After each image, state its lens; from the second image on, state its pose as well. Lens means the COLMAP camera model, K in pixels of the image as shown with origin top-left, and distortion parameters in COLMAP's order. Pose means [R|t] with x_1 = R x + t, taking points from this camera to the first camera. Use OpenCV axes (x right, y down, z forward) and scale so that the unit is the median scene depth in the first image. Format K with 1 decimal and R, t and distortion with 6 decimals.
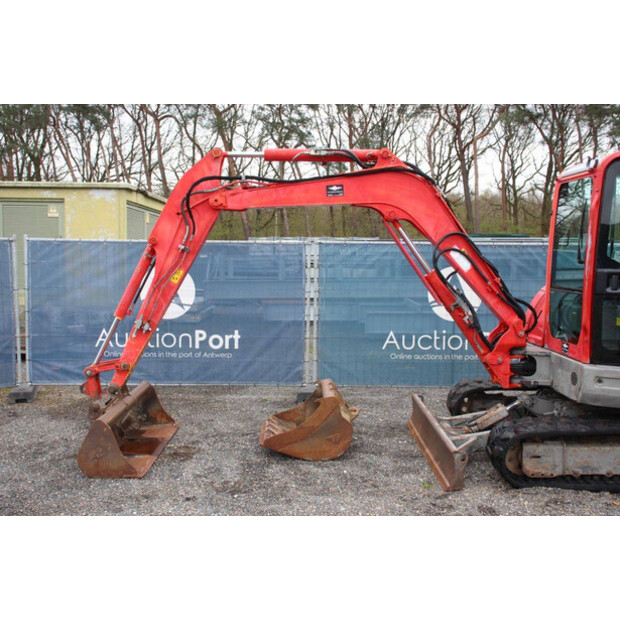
lens RADIAL K [[643.4, 0, 310.0], [0, 643.4, 310.0], [0, 0, 1]] dist [-0.098870, 0.188412]
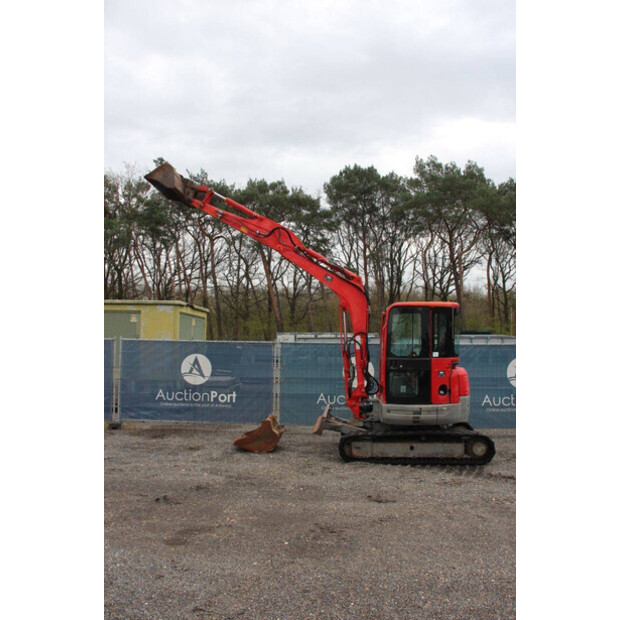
lens RADIAL K [[569.4, 0, 310.0], [0, 569.4, 310.0], [0, 0, 1]] dist [-0.108857, 0.009978]
pose [[0.997795, 0.000989, -0.066366, 0.239661], [-0.010629, 0.989368, -0.145046, 0.040671], [0.065517, 0.145432, 0.987197, -0.677873]]
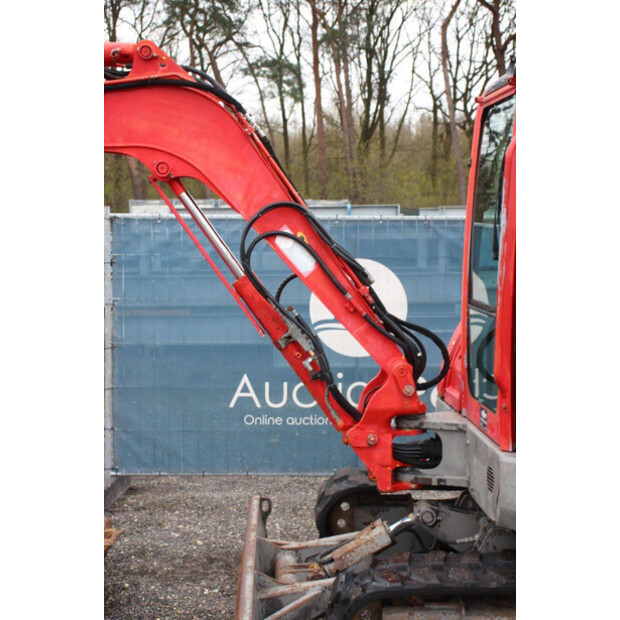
lens RADIAL K [[1053.2, 0, 319.3], [0, 1053.2, 310.9], [0, 0, 1]] dist [0.137516, 0.007946]
pose [[0.999041, -0.005640, 0.043430, 0.185069], [0.005883, 0.999968, -0.005481, -0.021305], [-0.043398, 0.005731, 0.999041, 0.099136]]
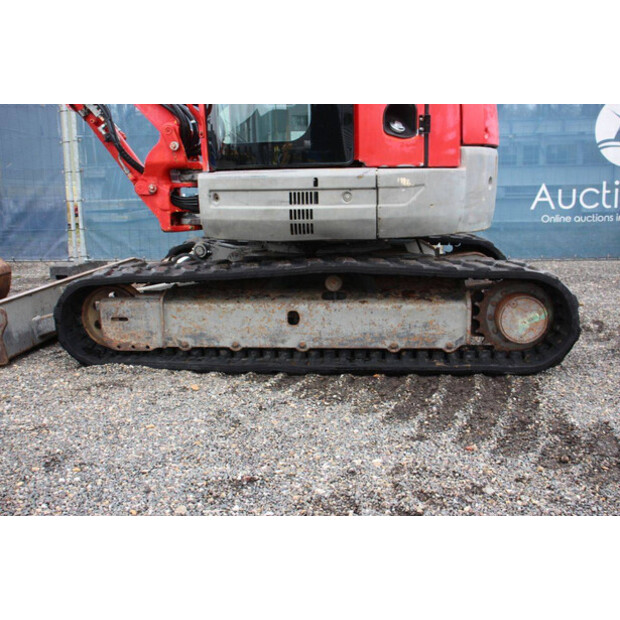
lens RADIAL K [[636.8, 0, 310.0], [0, 636.8, 310.0], [0, 0, 1]] dist [-0.082403, 0.003296]
pose [[0.995727, -0.000777, -0.092343, 0.452116], [0.011692, 0.992977, 0.117727, 0.111750], [0.091603, -0.118304, 0.988743, 0.290660]]
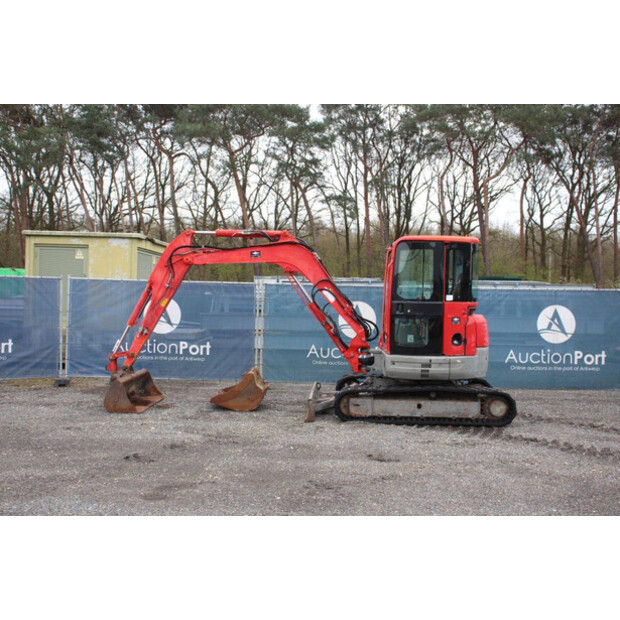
lens RADIAL K [[722.0, 0, 310.0], [0, 722.0, 310.0], [0, 0, 1]] dist [-0.021901, 0.068360]
pose [[0.998925, 0.017597, -0.042885, 0.229475], [-0.020317, 0.997753, -0.063842, 0.071901], [0.041665, 0.064645, 0.997038, -0.785530]]
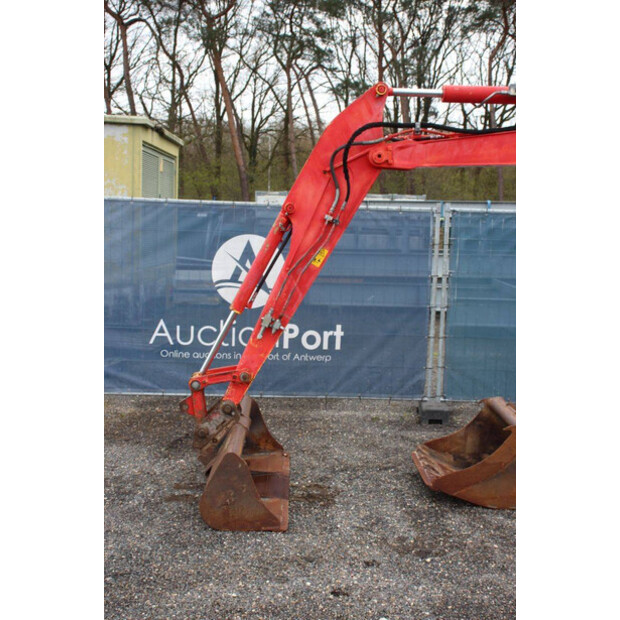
lens RADIAL K [[835.6, 0, 312.0], [0, 835.6, 324.4], [0, 0, 1]] dist [0.026265, 0.142097]
pose [[0.999662, 0.021830, 0.014098, -0.195251], [-0.022472, 0.998638, 0.047085, -0.017831], [-0.013051, -0.047386, 0.998791, 0.029357]]
